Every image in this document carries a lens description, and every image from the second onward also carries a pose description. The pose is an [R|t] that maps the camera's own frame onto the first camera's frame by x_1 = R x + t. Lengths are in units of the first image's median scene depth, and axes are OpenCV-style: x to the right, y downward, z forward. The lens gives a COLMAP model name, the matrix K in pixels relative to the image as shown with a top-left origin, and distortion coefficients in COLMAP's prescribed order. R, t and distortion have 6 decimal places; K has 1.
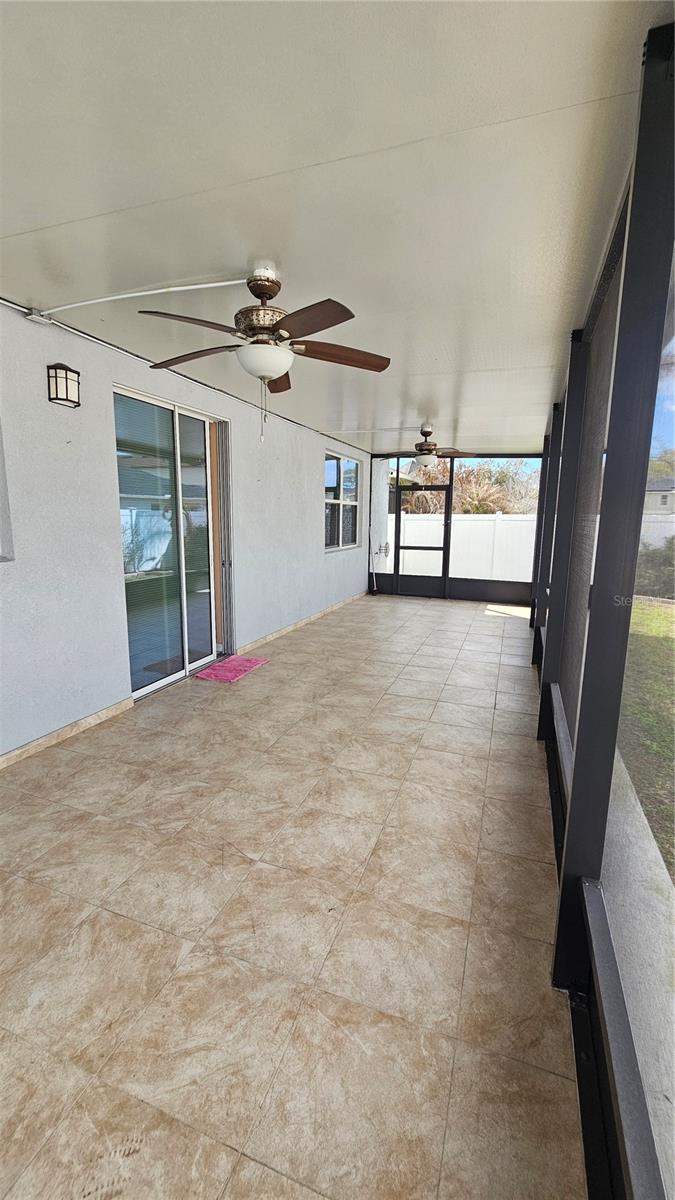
lens RADIAL K [[493.2, 0, 344.9], [0, 493.2, 597.0], [0, 0, 1]] dist [0.002694, 0.000359]
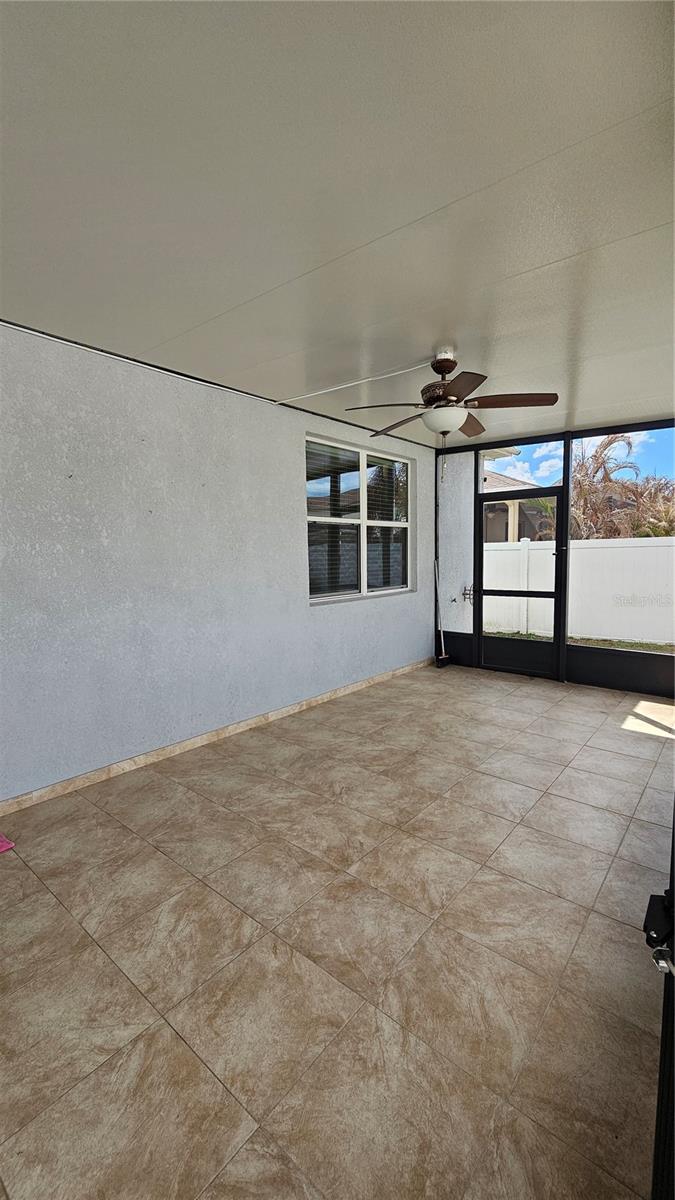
lens RADIAL K [[493.2, 0, 334.2], [0, 493.2, 599.2], [0, 0, 1]] dist [0.002694, 0.000359]
pose [[0.933230, 0.006779, -0.359216, 0.352913], [-0.031487, 0.997518, -0.062977, -0.102025], [0.357898, 0.070083, 0.931127, 0.773526]]
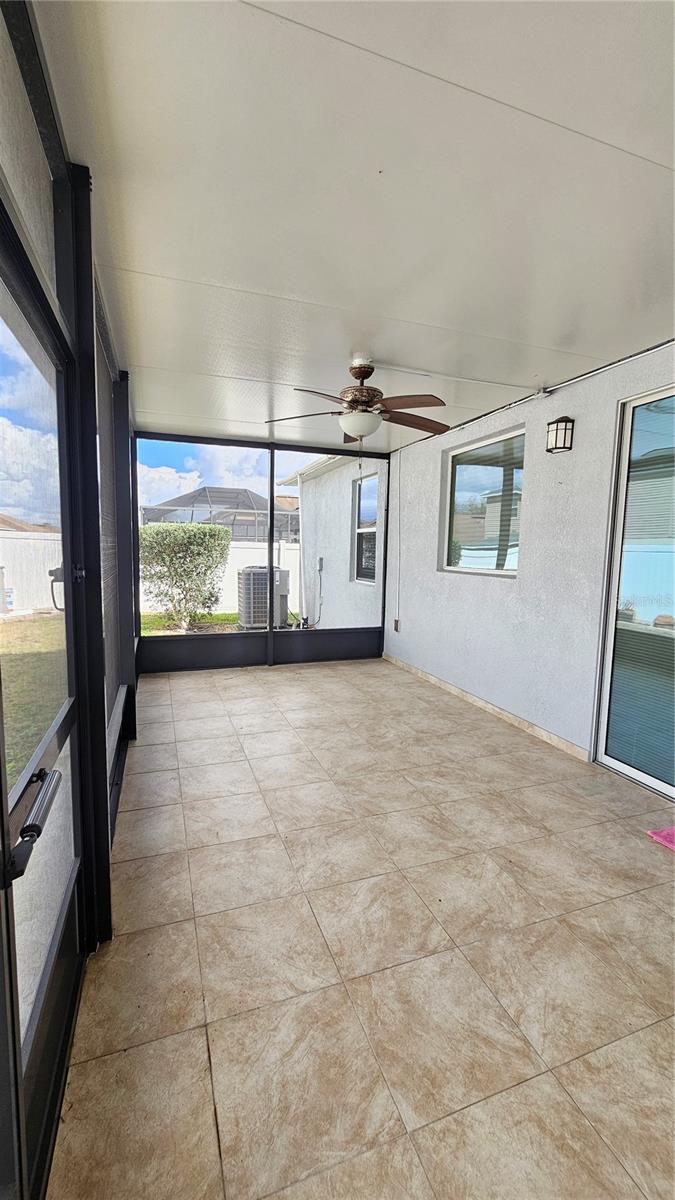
lens RADIAL K [[493.2, 0, 342.0], [0, 493.2, 600.5], [0, 0, 1]] dist [0.002694, 0.000359]
pose [[-0.769457, 0.041230, -0.637366, 0.414157], [-0.129235, 0.967222, 0.218585, -0.176025], [0.625487, 0.250562, -0.738908, 1.157843]]
